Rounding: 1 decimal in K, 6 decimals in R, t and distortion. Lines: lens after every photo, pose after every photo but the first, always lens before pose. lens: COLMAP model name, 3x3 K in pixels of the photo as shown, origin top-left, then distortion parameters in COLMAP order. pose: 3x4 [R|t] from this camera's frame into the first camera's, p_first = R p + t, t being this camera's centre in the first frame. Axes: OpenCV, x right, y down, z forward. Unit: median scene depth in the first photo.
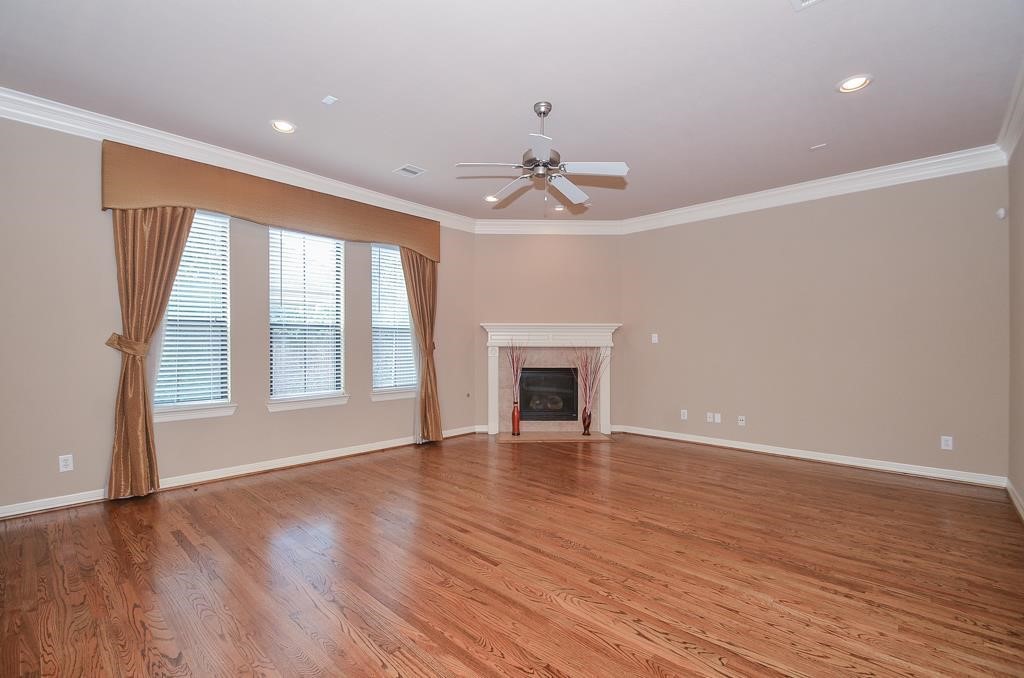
lens RADIAL K [[446.4, 0, 507.8], [0, 446.4, 344.0], [0, 0, 1]] dist [0.015530, -0.016598]
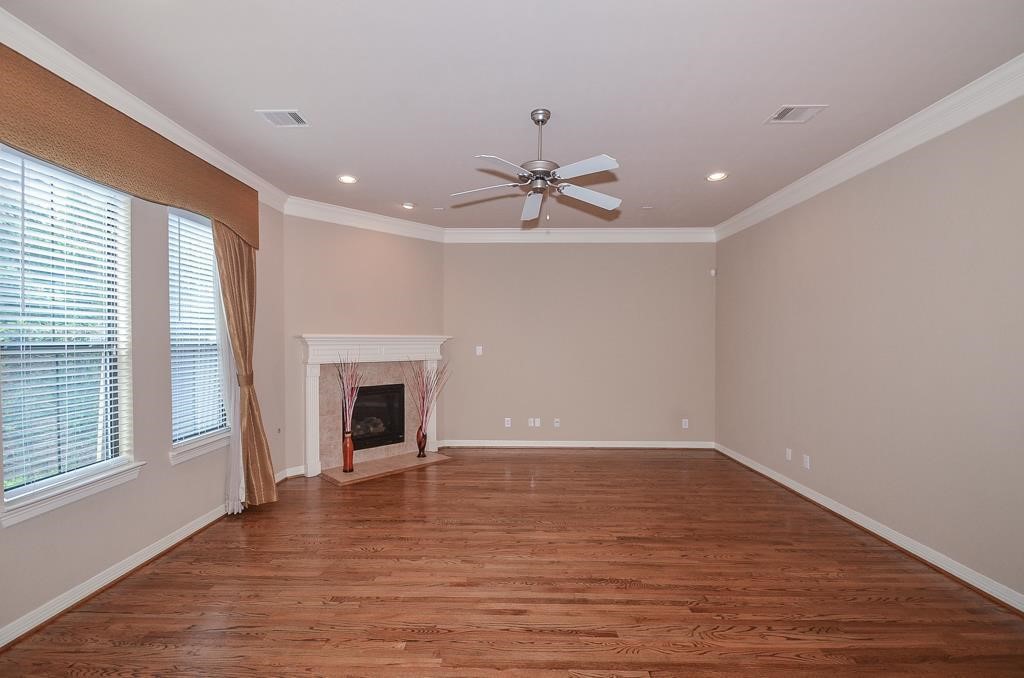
lens RADIAL K [[452.7, 0, 501.6], [0, 452.7, 345.9], [0, 0, 1]] dist [0.018031, -0.017427]
pose [[0.746351, -0.008164, 0.665503, -0.420505], [-0.002815, 0.999877, 0.015423, -0.052009], [-0.665547, -0.013384, 0.746236, 0.254169]]
